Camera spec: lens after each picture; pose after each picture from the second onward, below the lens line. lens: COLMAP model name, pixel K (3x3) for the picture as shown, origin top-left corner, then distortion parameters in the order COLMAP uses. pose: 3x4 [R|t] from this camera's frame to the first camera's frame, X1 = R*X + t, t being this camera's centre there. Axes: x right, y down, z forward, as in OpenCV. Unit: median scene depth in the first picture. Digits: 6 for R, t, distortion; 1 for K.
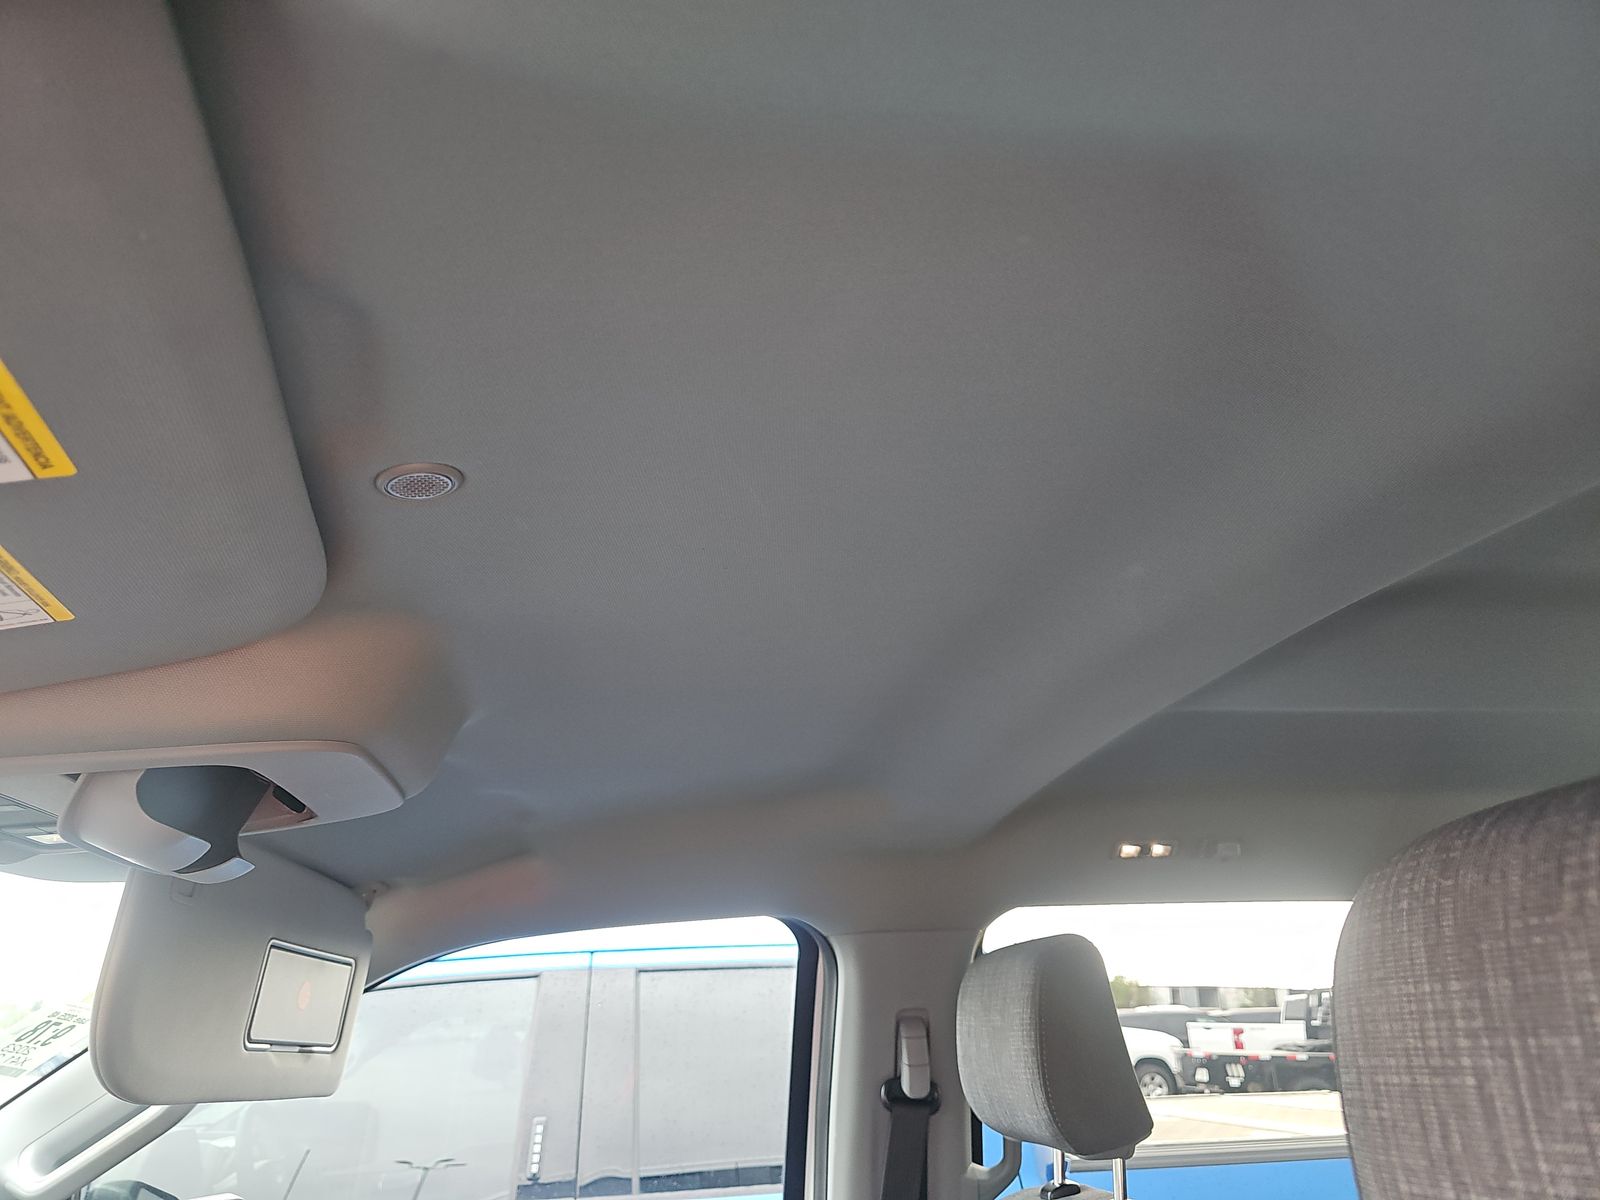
lens RADIAL K [[1065.7, 0, 804.3], [0, 1065.7, 619.4], [0, 0, 1]] dist [0.022749, -0.007915]
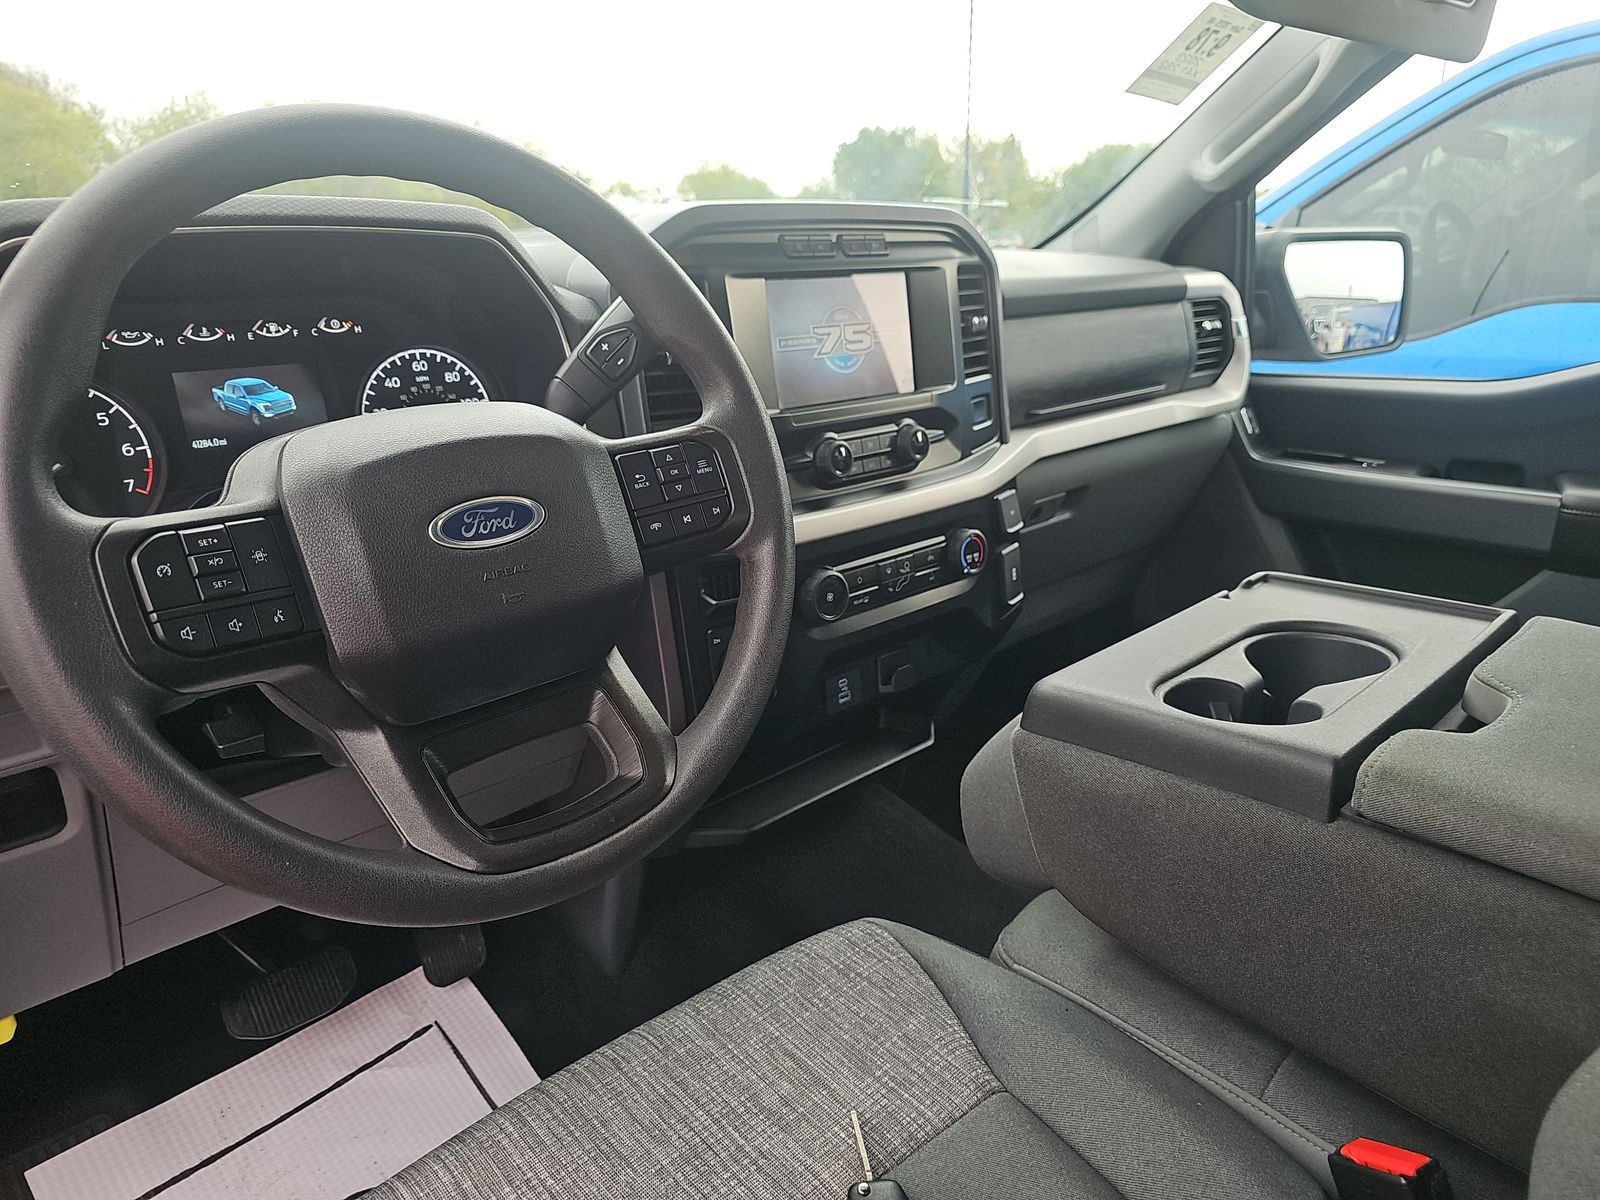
lens RADIAL K [[1068.9, 0, 803.6], [0, 1068.9, 600.3], [0, 0, 1]] dist [0.031449, -0.023639]
pose [[0.558535, 0.271453, -0.783806, 0.090210], [0.299957, 0.814889, 0.495966, 0.162676], [0.773346, -0.512122, 0.373720, -0.037822]]
